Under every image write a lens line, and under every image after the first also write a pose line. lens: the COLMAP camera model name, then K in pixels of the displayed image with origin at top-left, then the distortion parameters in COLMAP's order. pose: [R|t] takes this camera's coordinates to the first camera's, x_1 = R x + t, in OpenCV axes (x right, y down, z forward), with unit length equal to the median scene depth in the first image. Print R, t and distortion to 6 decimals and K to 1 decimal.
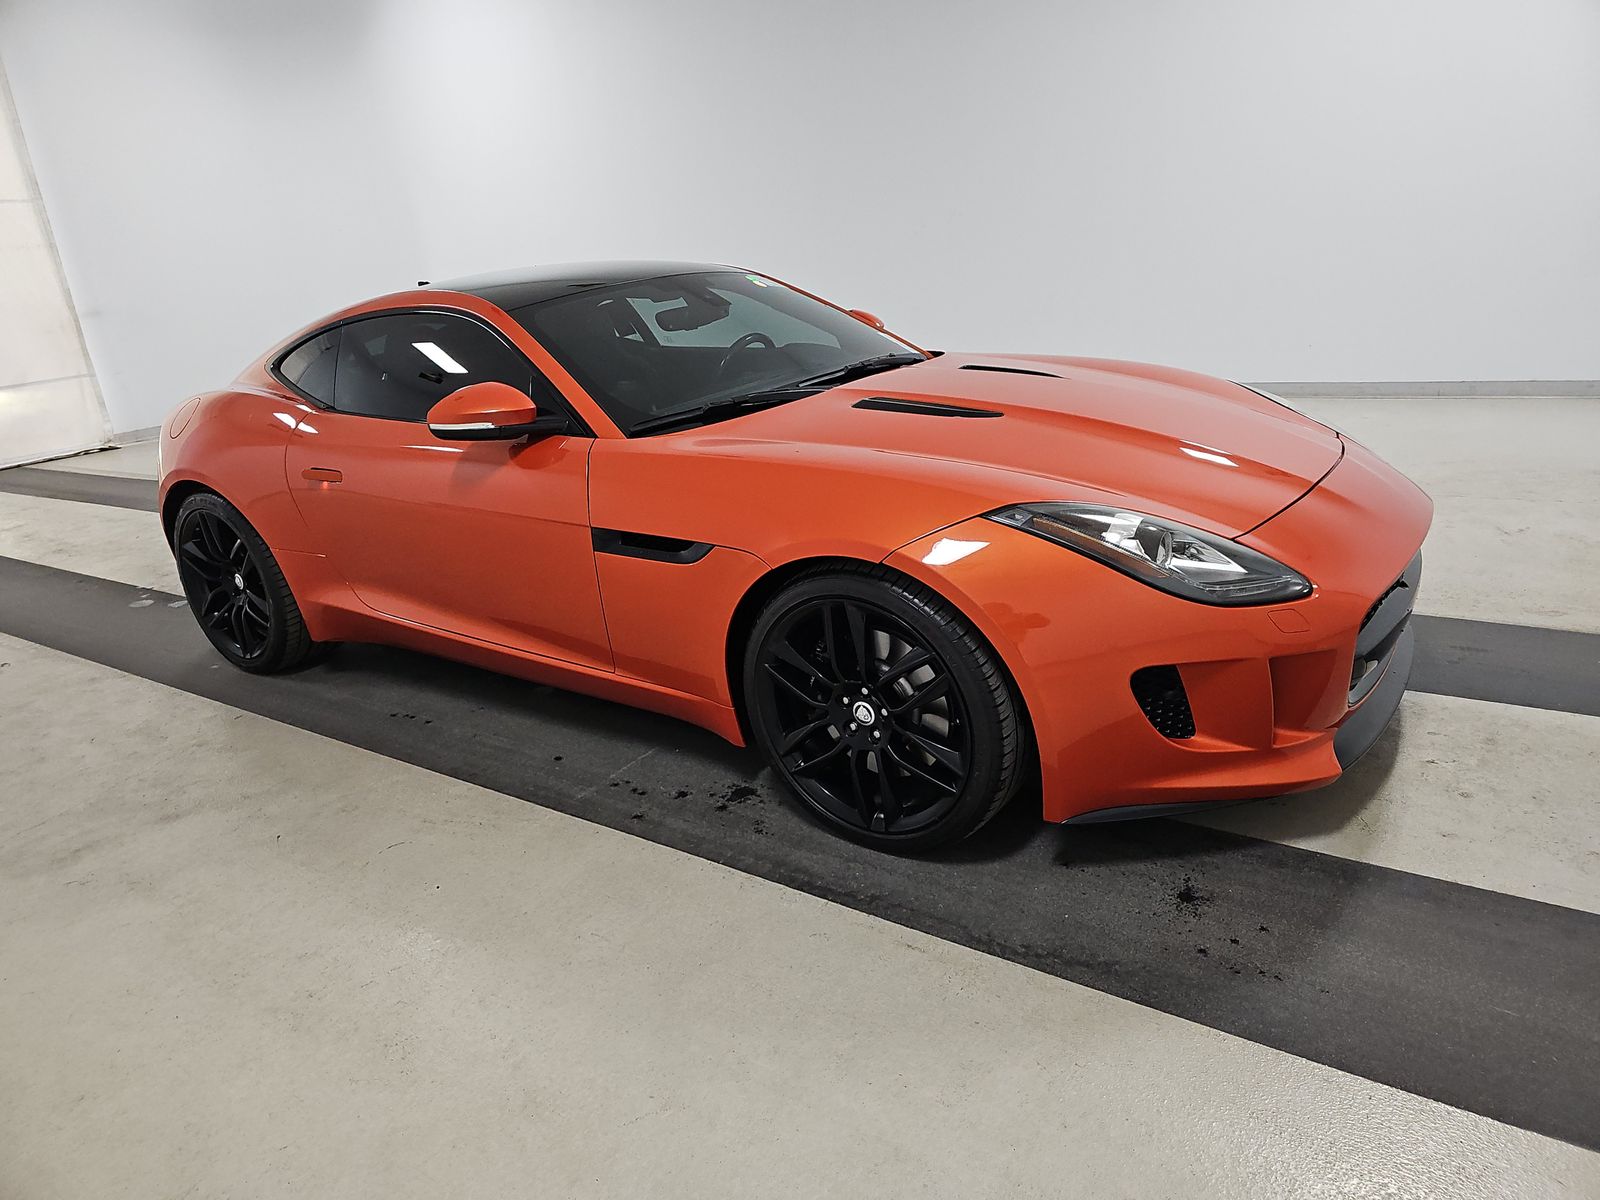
lens RADIAL K [[1016.9, 0, 795.3], [0, 1016.9, 646.9], [0, 0, 1]] dist [0.042582, -0.028368]
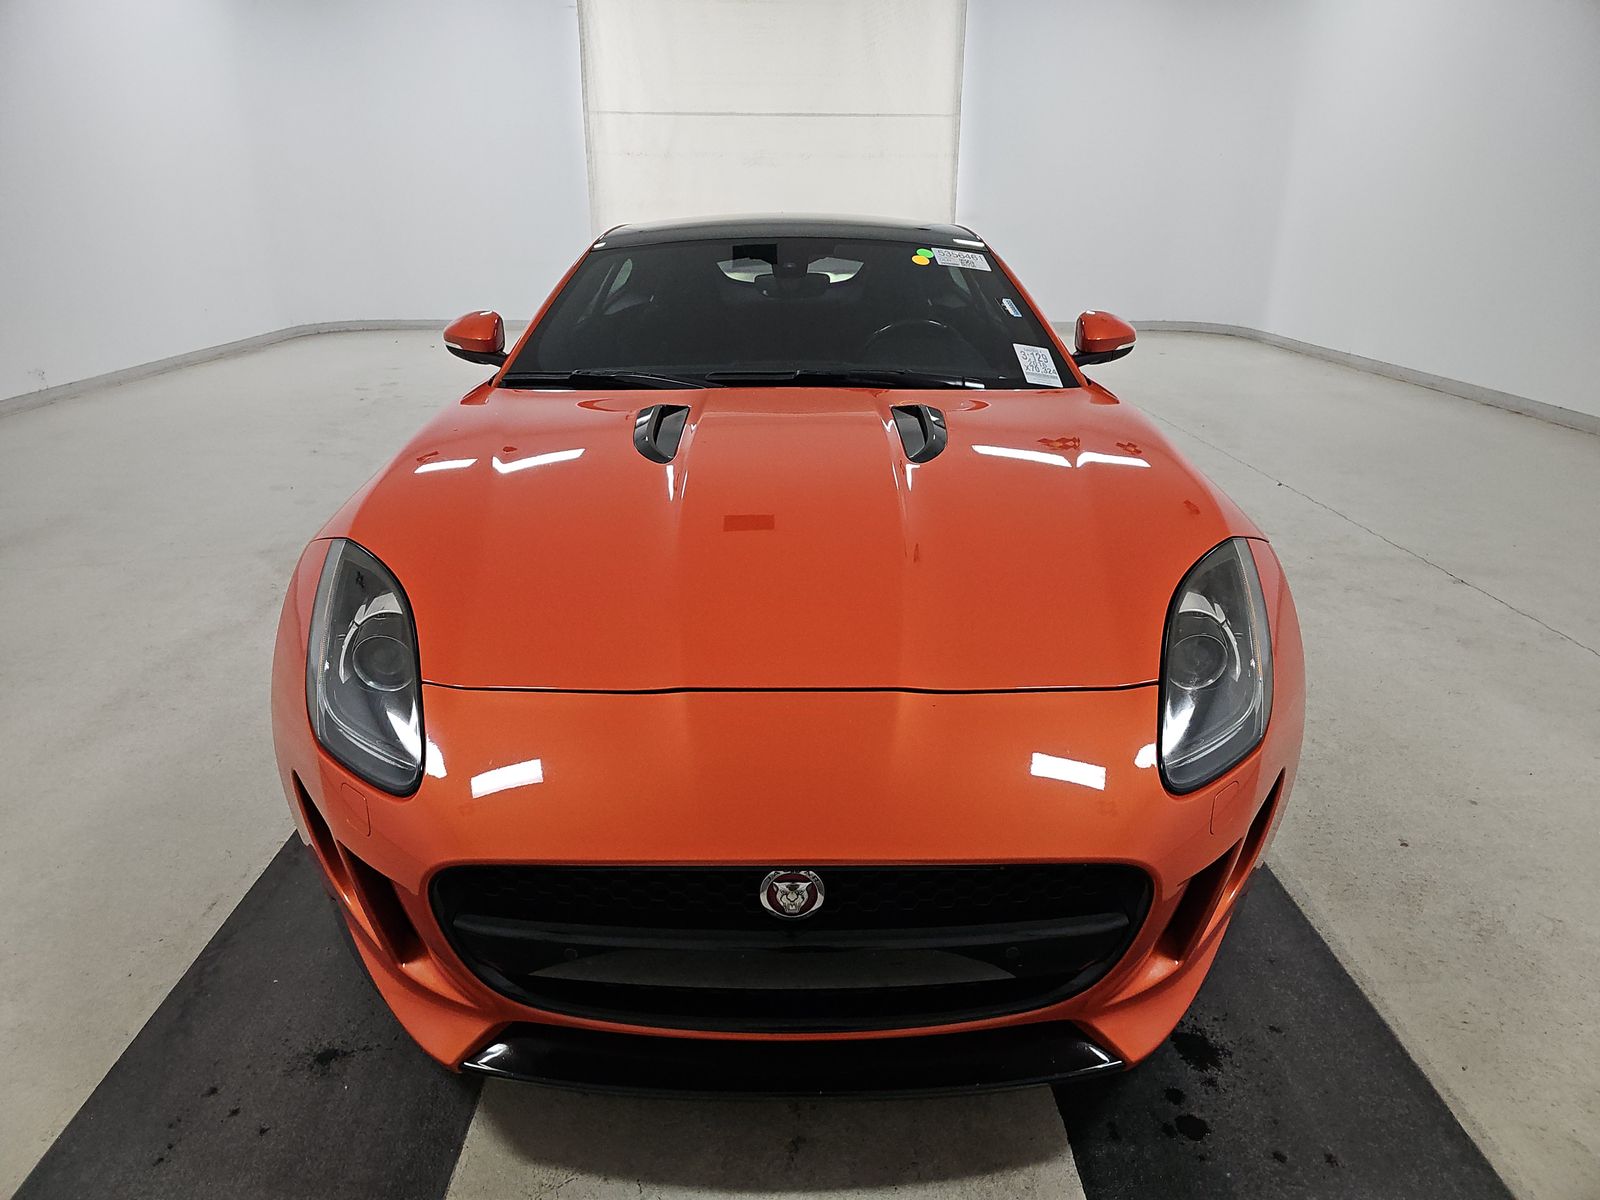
lens RADIAL K [[1016.9, 0, 795.3], [0, 1016.9, 646.9], [0, 0, 1]] dist [0.042582, -0.028368]
pose [[0.581726, 0.400456, -0.707975, 1.019301], [-0.349402, 0.909037, 0.227088, -0.361946], [0.734515, 0.115265, 0.668731, 0.661825]]
